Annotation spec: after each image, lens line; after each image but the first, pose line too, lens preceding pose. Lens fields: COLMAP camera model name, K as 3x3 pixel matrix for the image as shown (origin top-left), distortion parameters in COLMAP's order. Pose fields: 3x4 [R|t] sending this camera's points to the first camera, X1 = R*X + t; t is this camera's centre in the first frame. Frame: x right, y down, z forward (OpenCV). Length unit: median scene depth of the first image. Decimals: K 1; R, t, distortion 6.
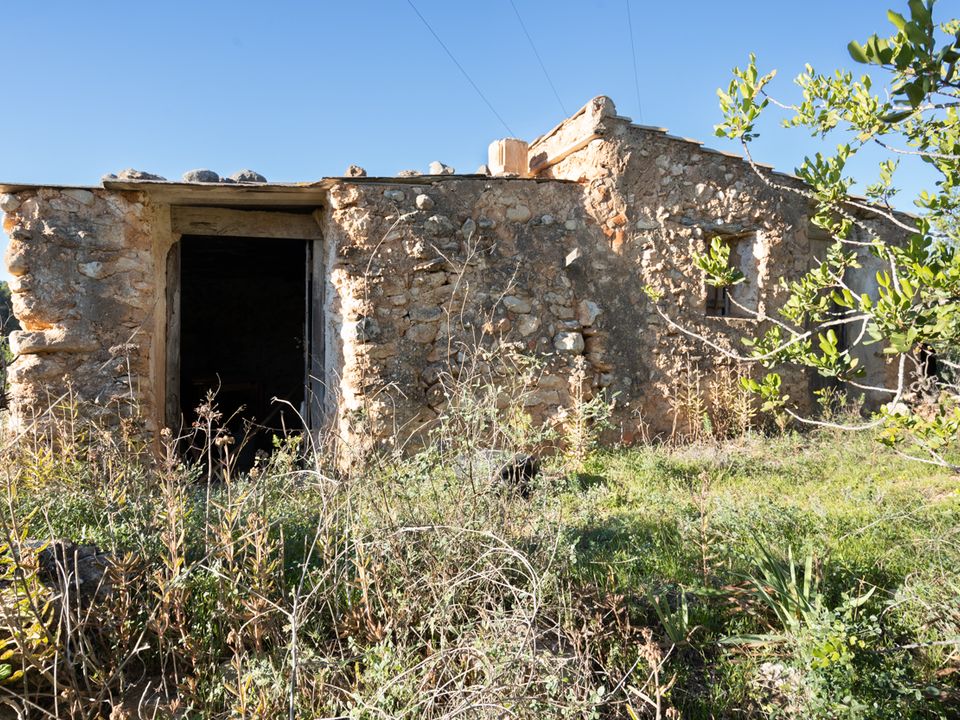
lens RADIAL K [[582.6, 0, 480.0], [0, 582.6, 360.0], [0, 0, 1]] dist [0.001354, 0.000725]
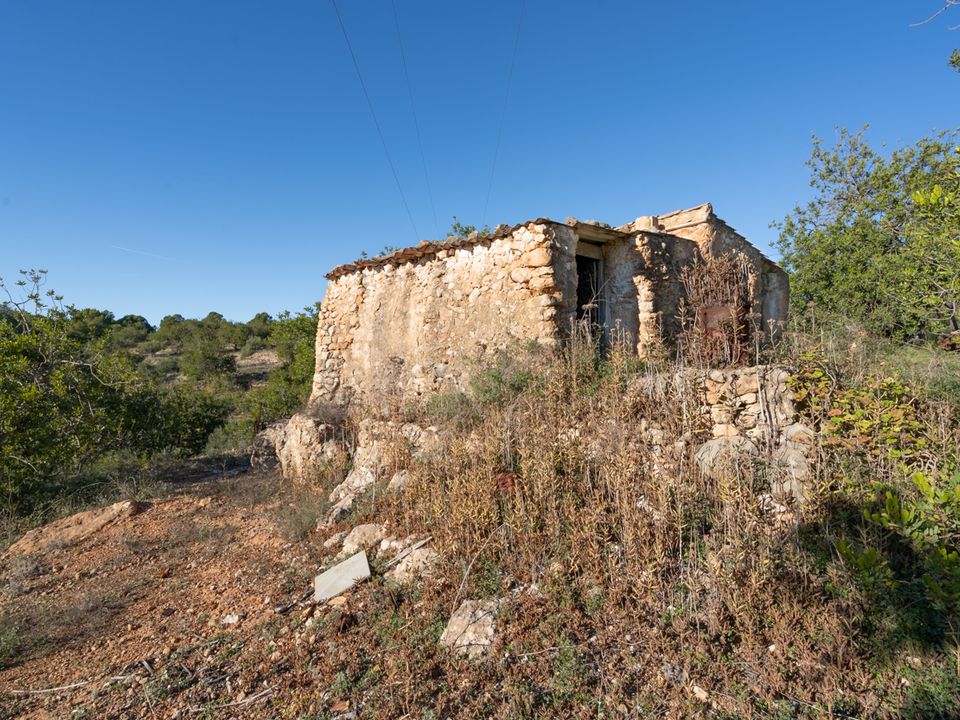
lens RADIAL K [[467.3, 0, 462.9], [0, 467.3, 359.7], [0, 0, 1]] dist [-0.009845, 0.006523]
pose [[0.946440, 0.017378, 0.322412, -1.127158], [-0.012878, 0.999788, -0.016084, 0.143020], [-0.322623, 0.011071, 0.946463, -0.280542]]
